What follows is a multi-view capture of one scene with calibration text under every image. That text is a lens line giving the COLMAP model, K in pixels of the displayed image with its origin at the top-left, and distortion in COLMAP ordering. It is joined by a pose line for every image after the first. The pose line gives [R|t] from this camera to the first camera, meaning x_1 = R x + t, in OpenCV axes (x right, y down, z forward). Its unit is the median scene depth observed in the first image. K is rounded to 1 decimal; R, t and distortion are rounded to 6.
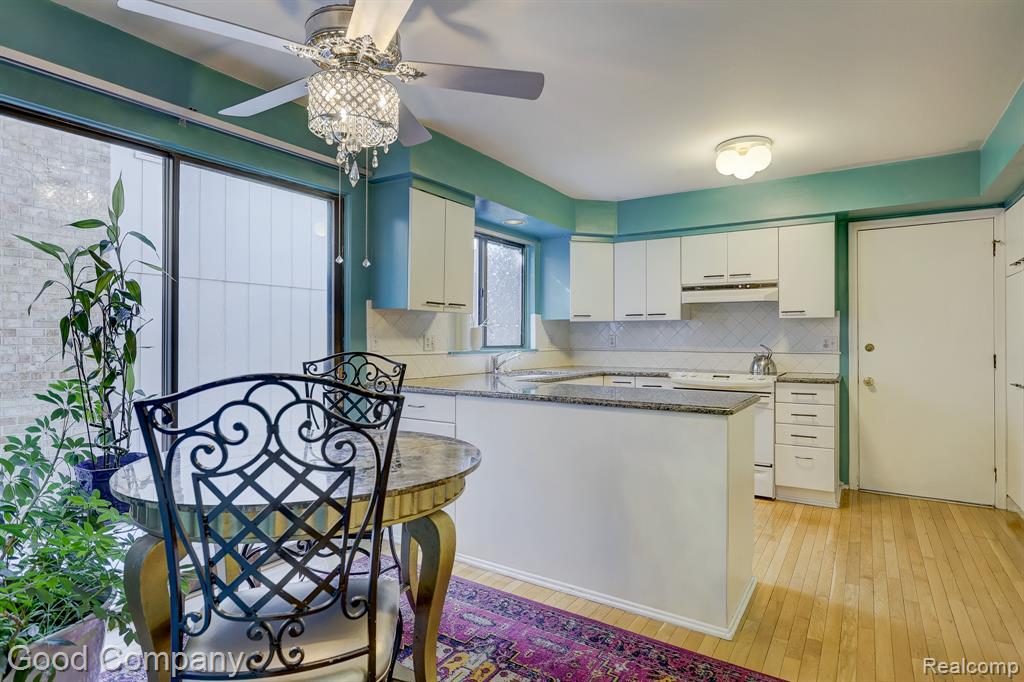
lens RADIAL K [[542.0, 0, 530.2], [0, 542.0, 337.5], [0, 0, 1]] dist [0.003345, 0.000608]
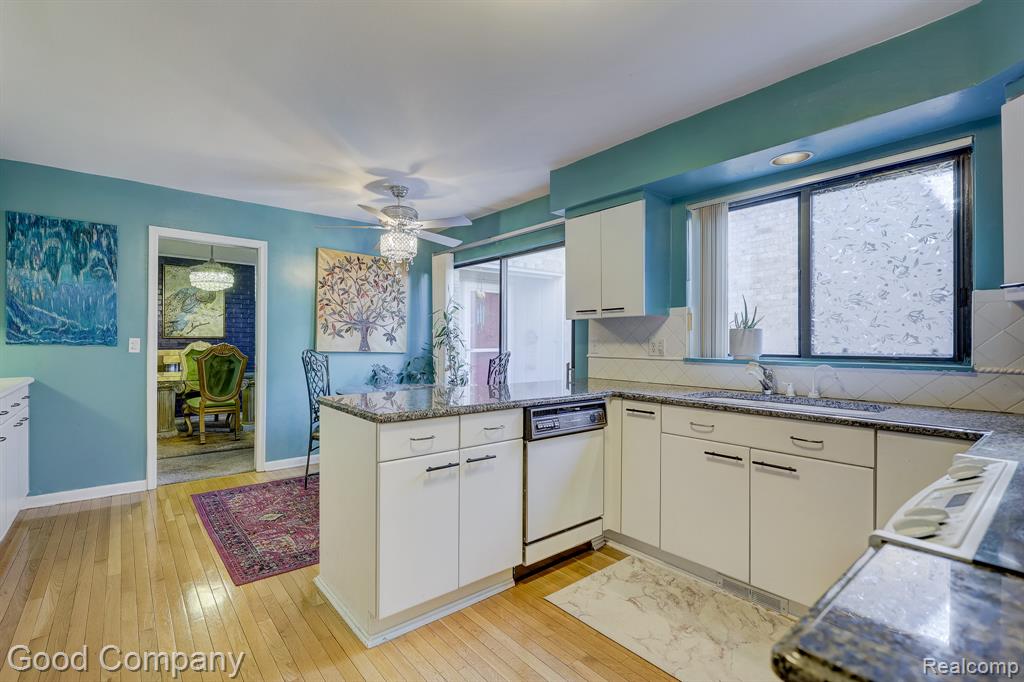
lens RADIAL K [[454.9, 0, 459.5], [0, 454.9, 343.5], [0, 0, 1]] dist [0.000310, 0.000196]
pose [[-0.368215, -0.001319, -0.929740, 0.605728], [-0.002839, 0.999996, -0.000294, 0.002874], [0.929737, 0.002531, -0.368217, 0.839746]]
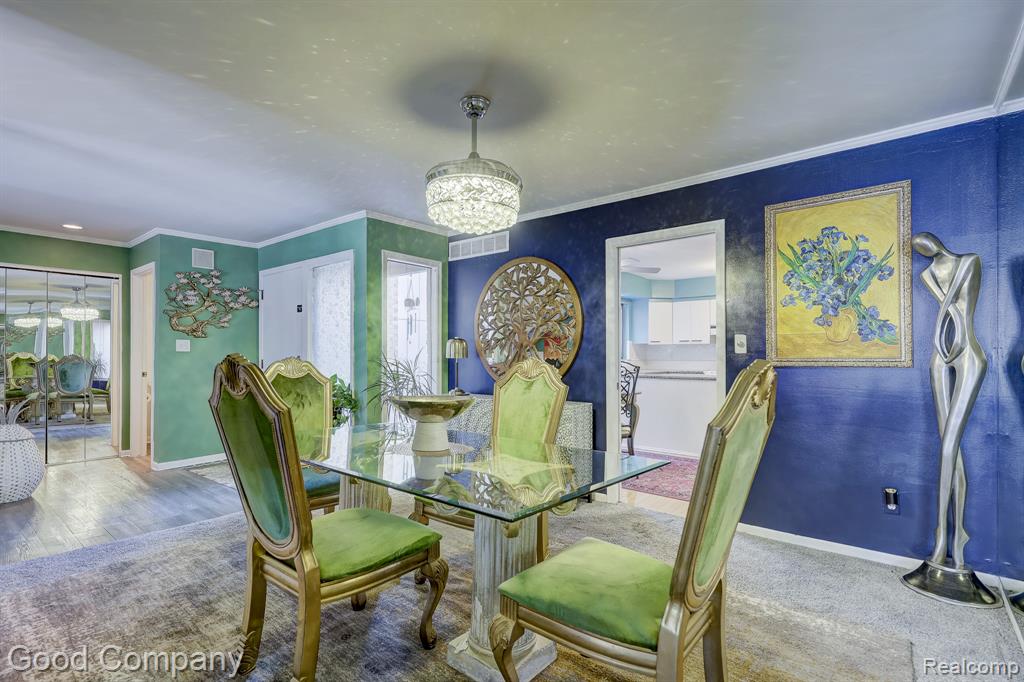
lens RADIAL K [[484.4, 0, 512.3], [0, 484.4, 352.7], [0, 0, 1]] dist [0.001343, 0.000082]
pose [[0.991364, -0.002503, -0.131118, -0.197240], [0.002545, 0.999997, 0.000148, -0.003473], [0.131117, -0.000480, 0.991367, -0.818844]]
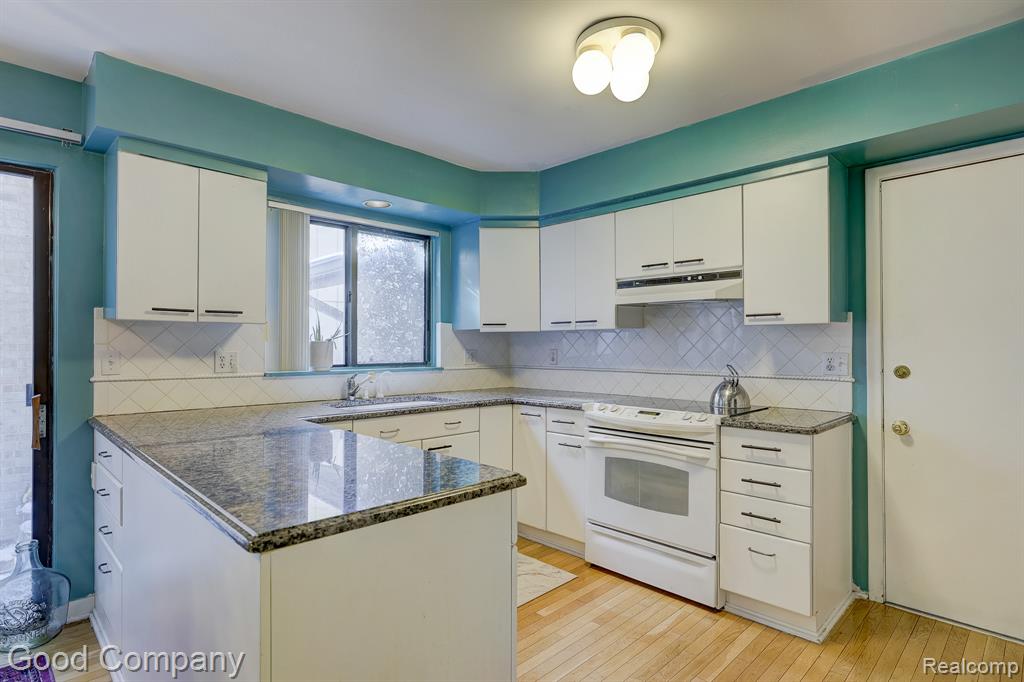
lens RADIAL K [[522.4, 0, 512.9], [0, 522.4, 347.0], [0, 0, 1]] dist [0.001107, 0.000089]
pose [[0.973128, -0.000984, -0.230263, 0.327788], [0.001672, 0.999995, 0.002795, -0.011387], [0.230259, -0.003105, 0.973124, 0.322205]]
